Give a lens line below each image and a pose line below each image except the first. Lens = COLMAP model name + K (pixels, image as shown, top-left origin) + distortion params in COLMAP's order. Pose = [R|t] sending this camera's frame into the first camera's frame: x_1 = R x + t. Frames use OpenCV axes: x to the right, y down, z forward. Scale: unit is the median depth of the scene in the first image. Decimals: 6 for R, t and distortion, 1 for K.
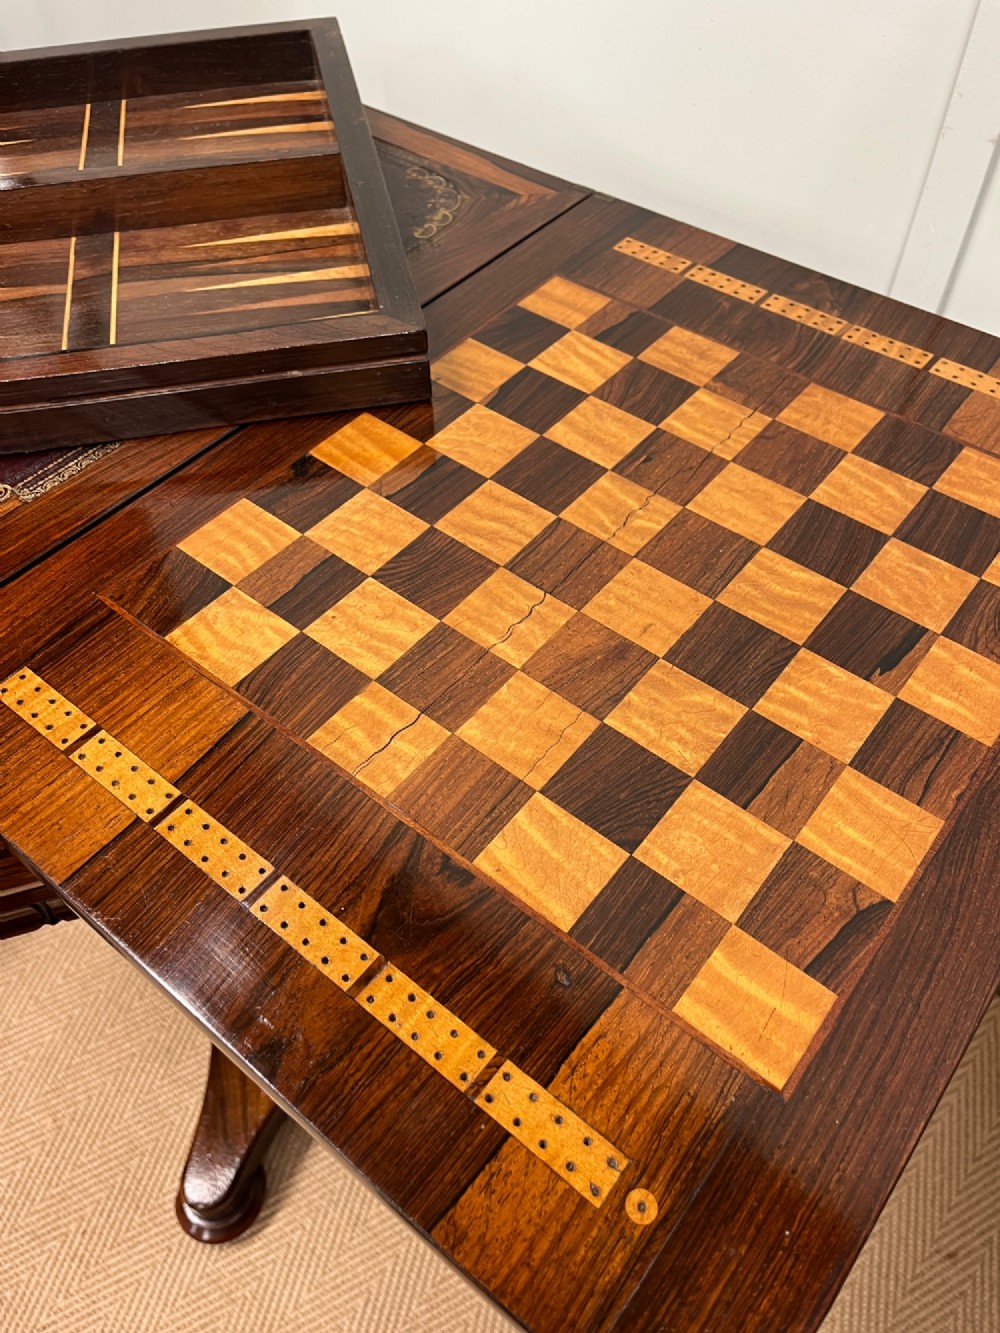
lens RADIAL K [[1010.4, 0, 504.8], [0, 1010.4, 670.0], [0, 0, 1]] dist [0.055771, -0.093362]
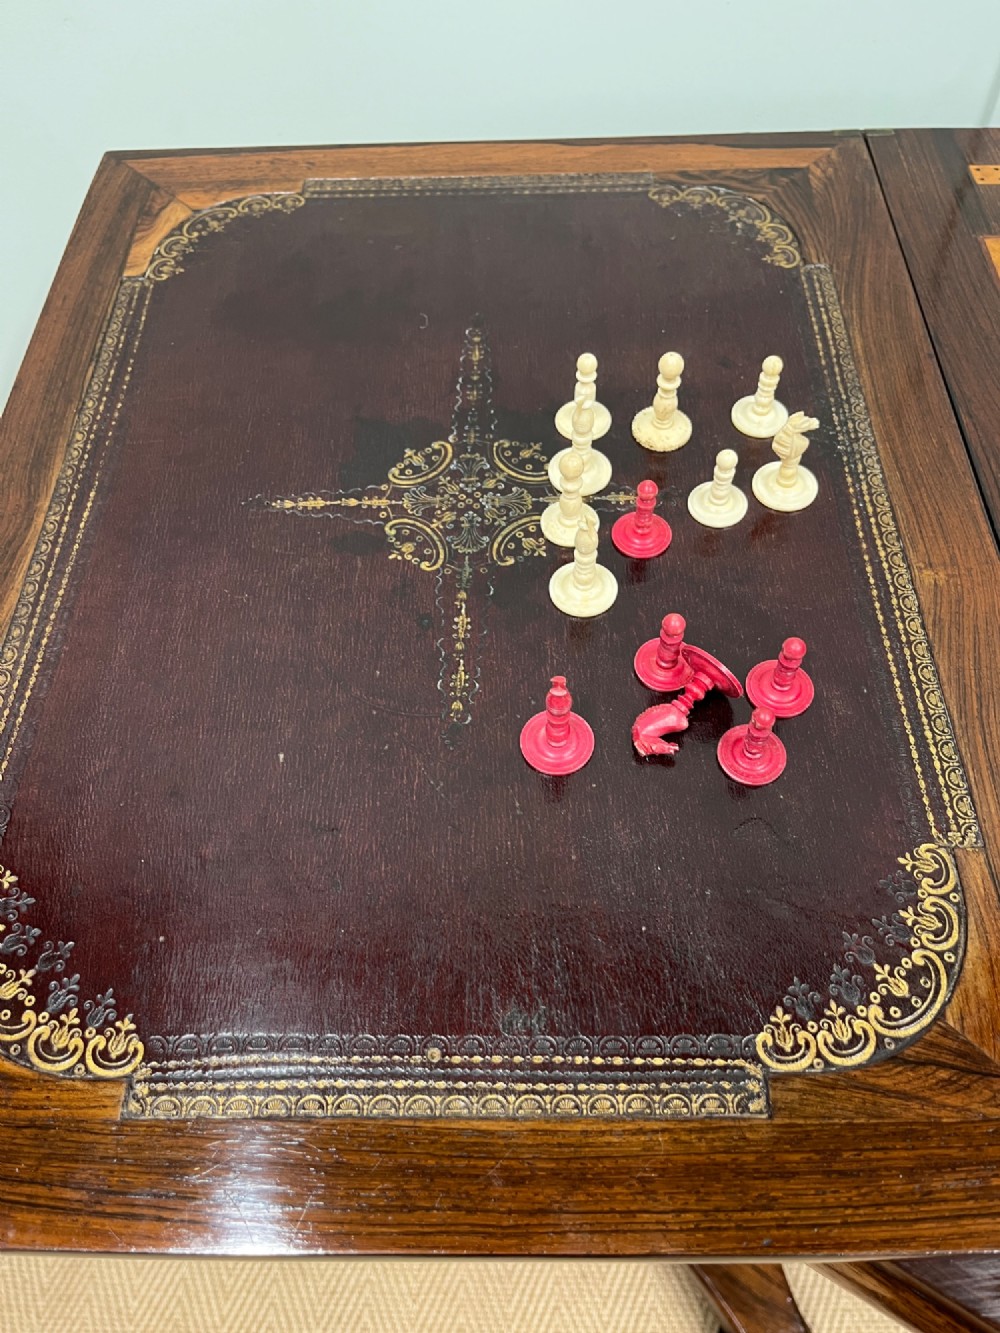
lens RADIAL K [[1010.4, 0, 504.8], [0, 1010.4, 670.0], [0, 0, 1]] dist [0.055771, -0.093362]
pose [[0.786646, -0.530647, 0.315598, -0.950143], [0.502163, 0.847297, 0.172977, -0.591127], [-0.359195, 0.022410, 0.932994, 0.531757]]
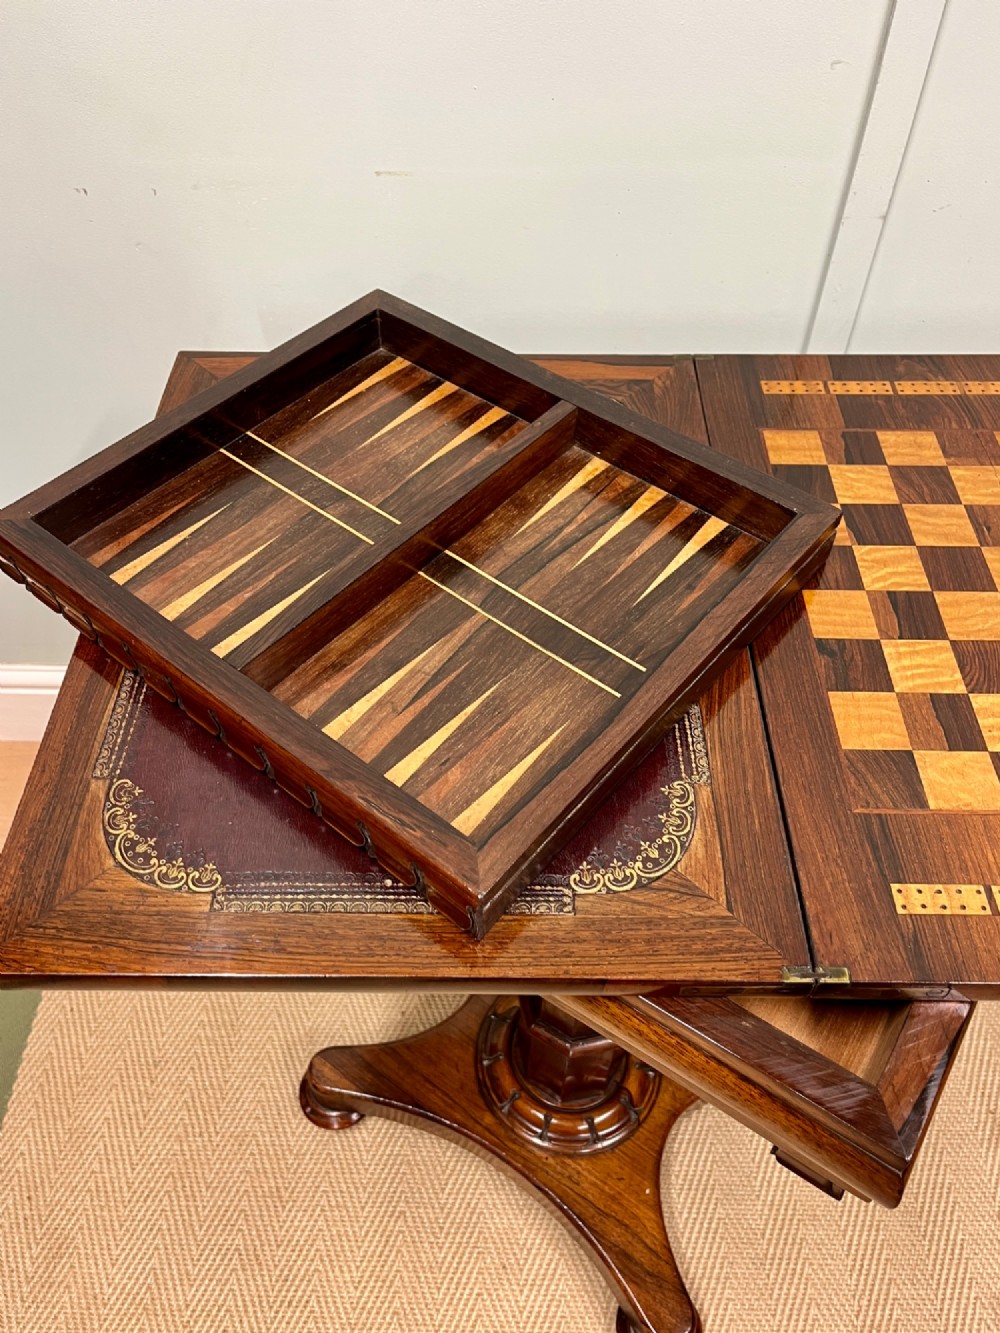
lens RADIAL K [[1039.8, 0, 494.4], [0, 1039.8, 671.5], [0, 0, 1]] dist [0.093688, -0.144484]
pose [[0.787802, -0.467927, 0.400516, -1.184956], [0.479004, 0.874233, 0.079189, -0.535836], [-0.387199, 0.129464, 0.912861, -0.010748]]
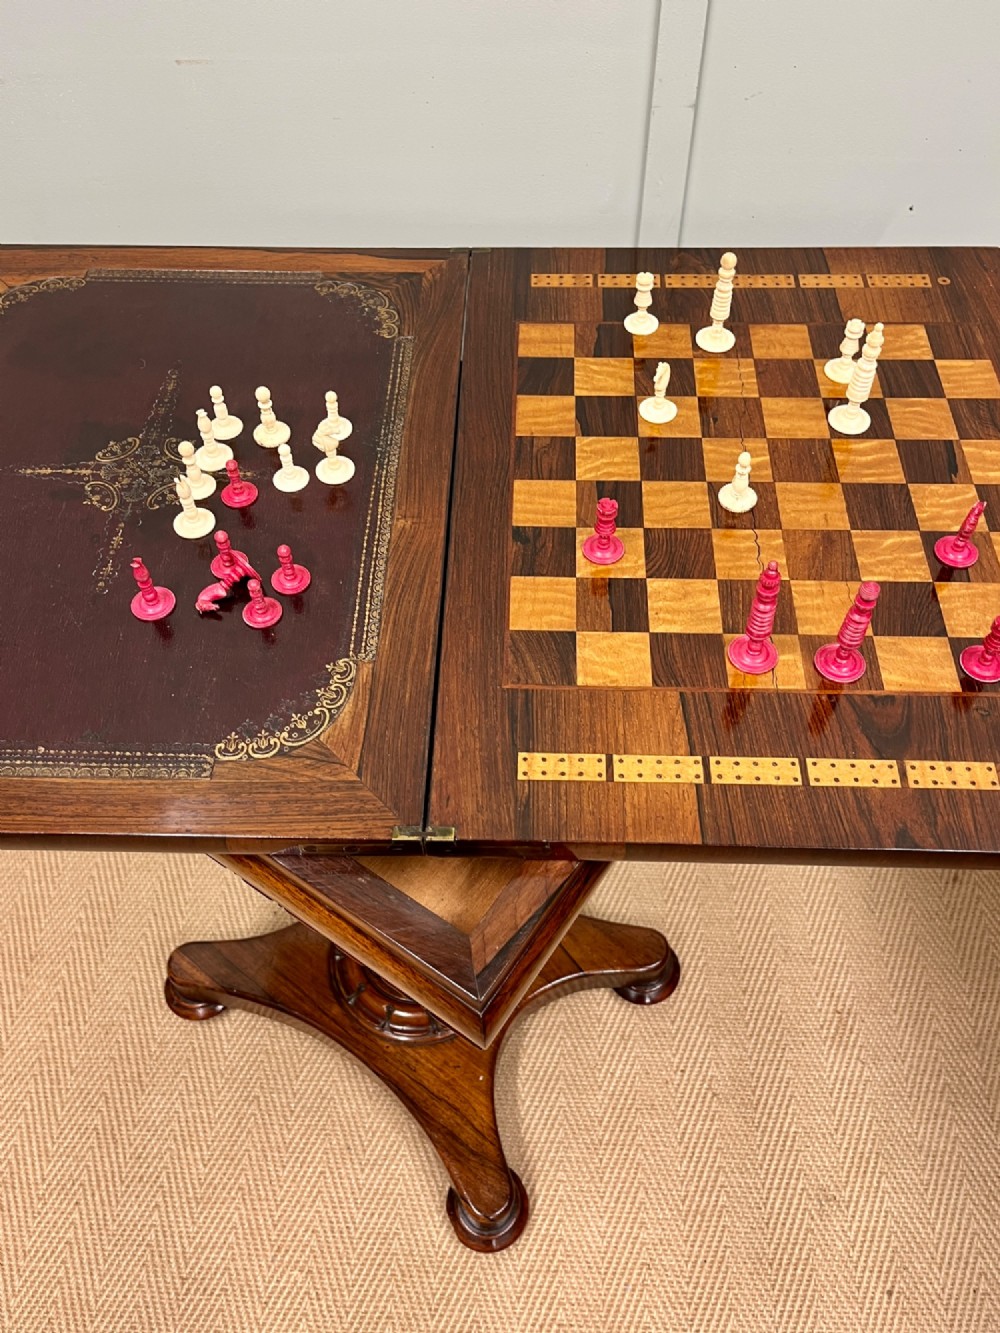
lens RADIAL K [[1066.4, 0, 507.9], [0, 1066.4, 670.1], [0, 0, 1]] dist [0.053970, -0.074723]
pose [[0.798562, -0.487400, 0.353186, -0.869627], [0.477032, 0.870313, 0.122458, -0.256028], [-0.367068, 0.070690, 0.927504, -0.252538]]
